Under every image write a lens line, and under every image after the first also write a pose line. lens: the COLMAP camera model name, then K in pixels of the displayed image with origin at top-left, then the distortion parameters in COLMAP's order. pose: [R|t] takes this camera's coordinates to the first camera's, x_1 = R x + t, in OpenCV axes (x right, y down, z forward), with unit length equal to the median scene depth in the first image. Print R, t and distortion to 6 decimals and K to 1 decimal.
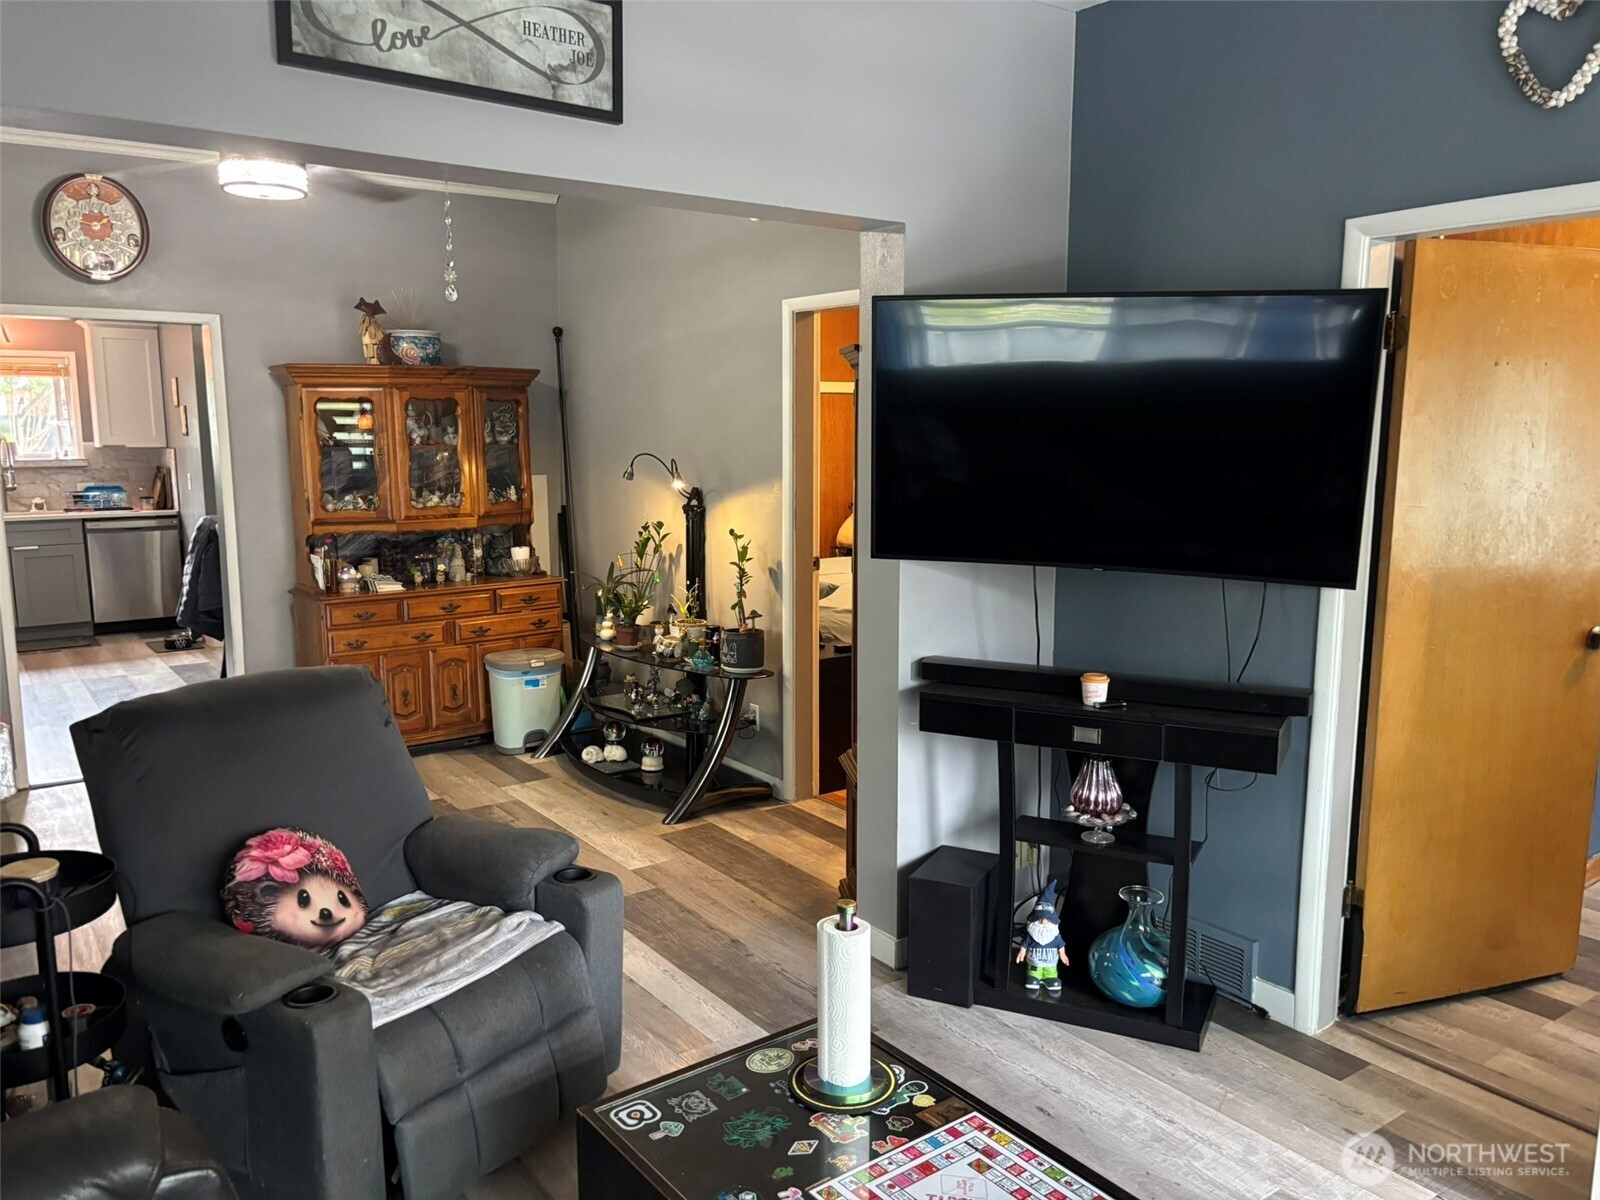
lens RADIAL K [[1211.8, 0, 803.4], [0, 1211.8, 606.2], [0, 0, 1]] dist [0.063514, -0.073096]
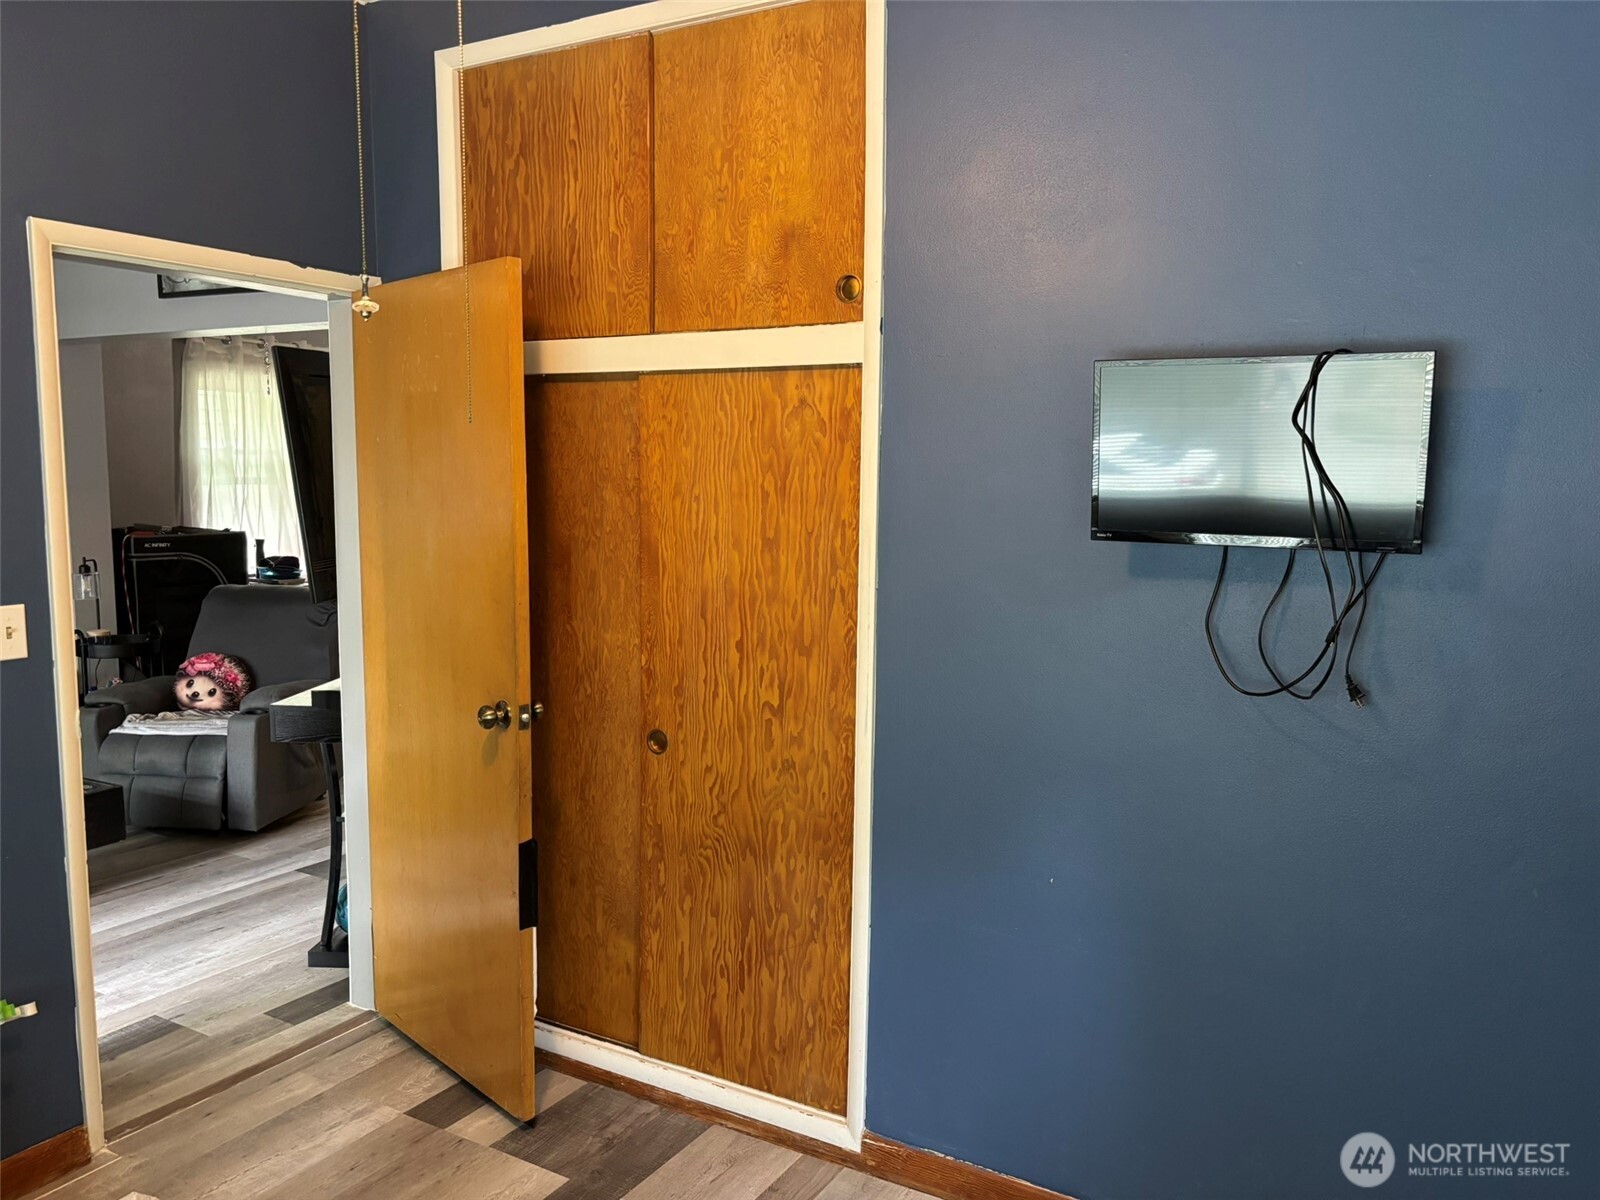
lens RADIAL K [[1211.8, 0, 803.4], [0, 1211.8, 606.2], [0, 0, 1]] dist [0.063514, -0.073096]
pose [[0.394586, 0.106085, -0.912715, 1.741041], [-0.142781, 0.988326, 0.053146, -0.141257], [0.907698, 0.109347, 0.405127, 0.988315]]
